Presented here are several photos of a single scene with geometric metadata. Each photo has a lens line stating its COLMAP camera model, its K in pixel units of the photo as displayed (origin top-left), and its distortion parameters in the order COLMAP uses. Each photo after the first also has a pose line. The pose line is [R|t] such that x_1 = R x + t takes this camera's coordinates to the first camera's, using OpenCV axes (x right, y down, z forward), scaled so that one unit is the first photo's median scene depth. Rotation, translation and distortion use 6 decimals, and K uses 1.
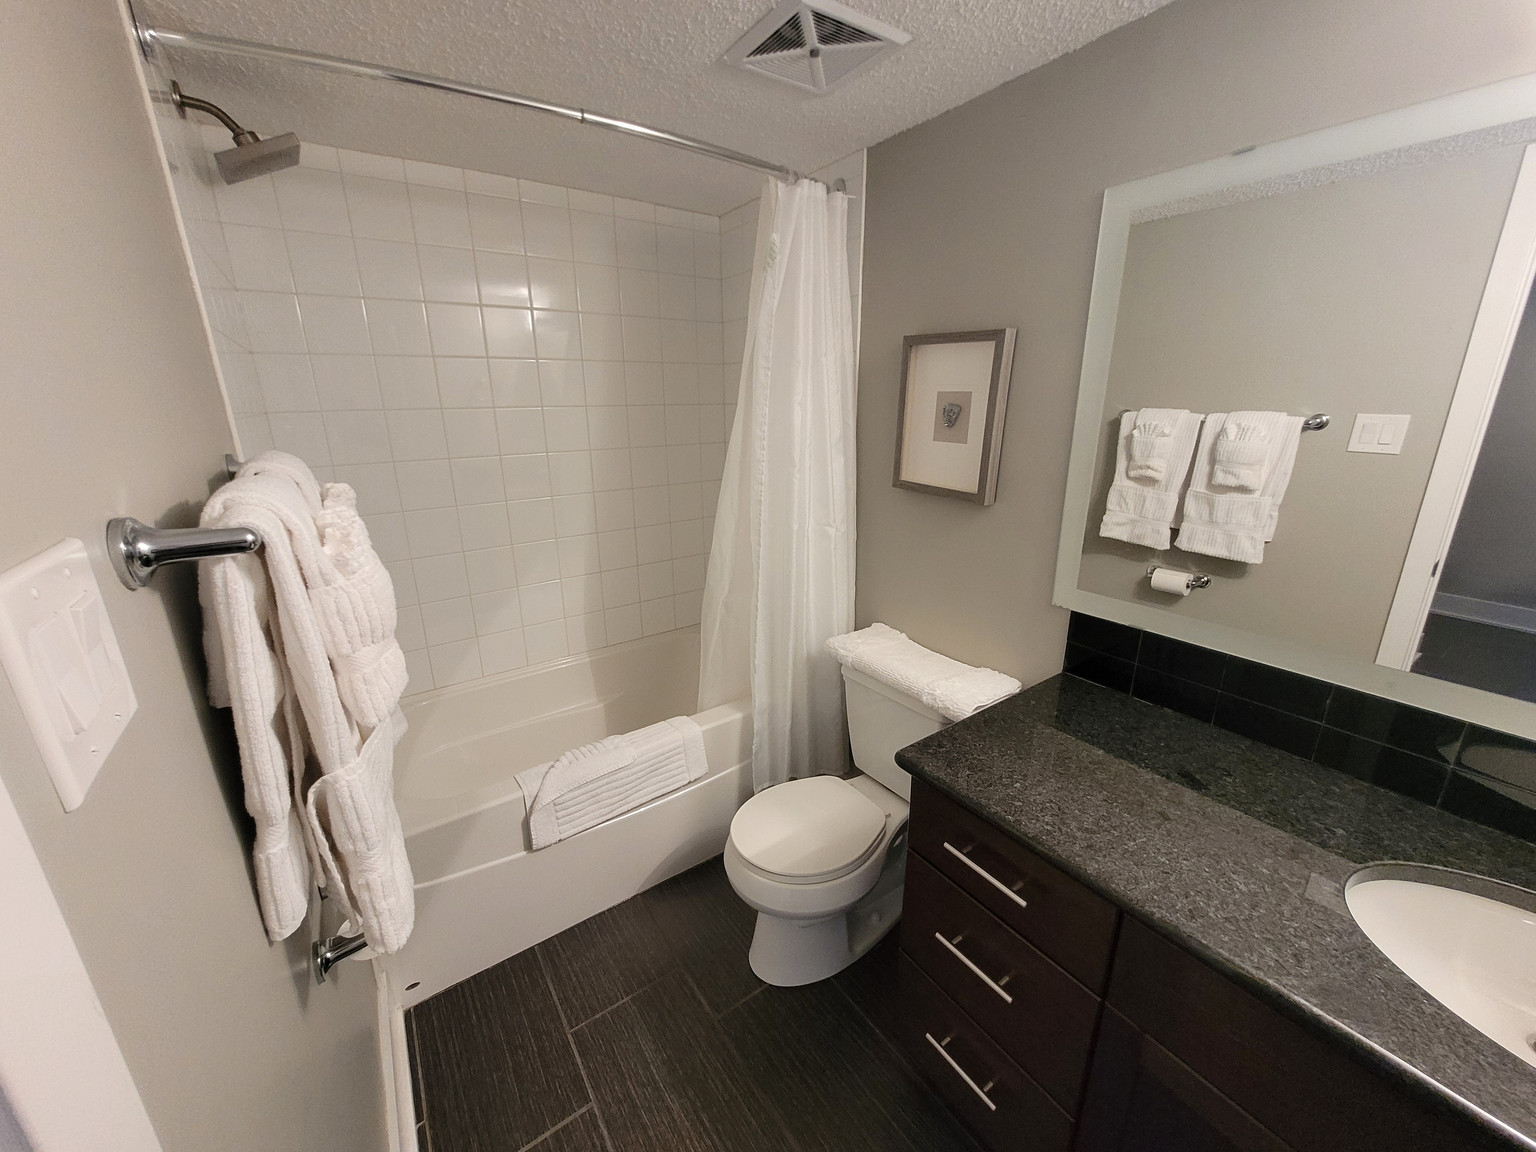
lens RADIAL K [[599.4, 0, 754.9], [0, 599.4, 572.6], [0, 0, 1]] dist [0.000702, -0.000008]
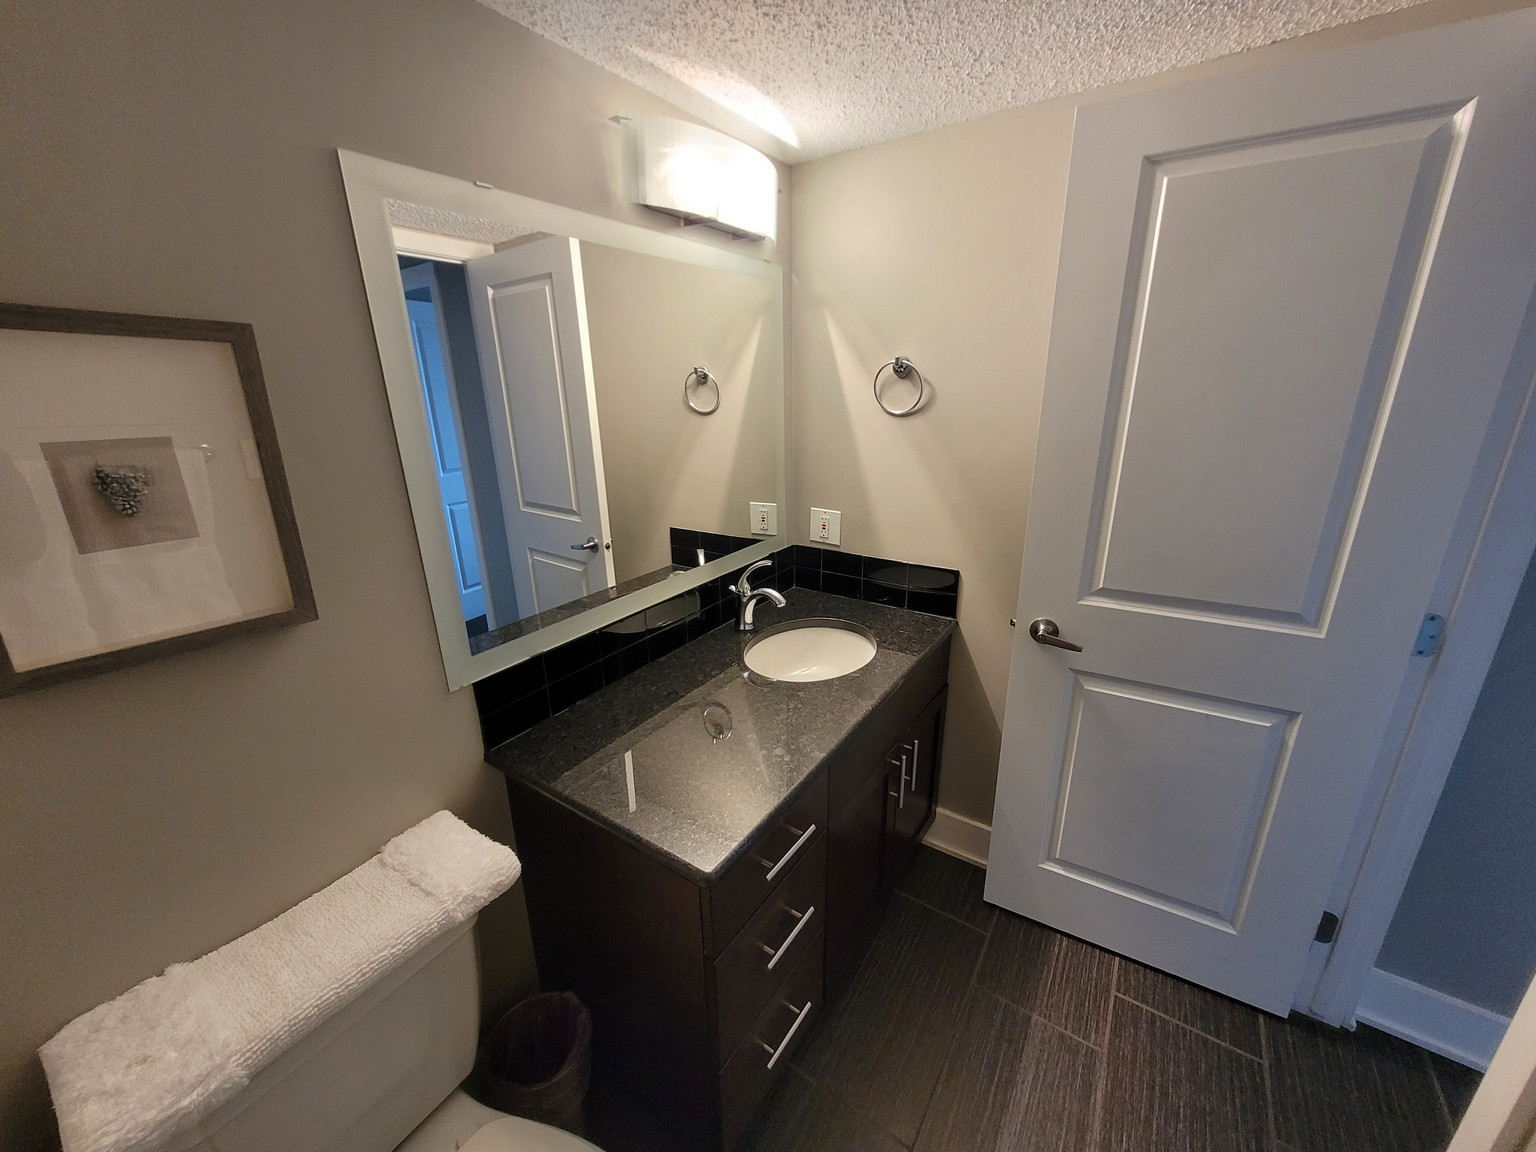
lens RADIAL K [[599.4, 0, 754.9], [0, 599.4, 572.6], [0, 0, 1]] dist [0.000702, -0.000008]
pose [[-0.366788, -0.257902, 0.893842, -0.303706], [0.299937, 0.876716, 0.376040, -0.250380], [-0.880627, 0.406023, -0.244215, 0.755696]]
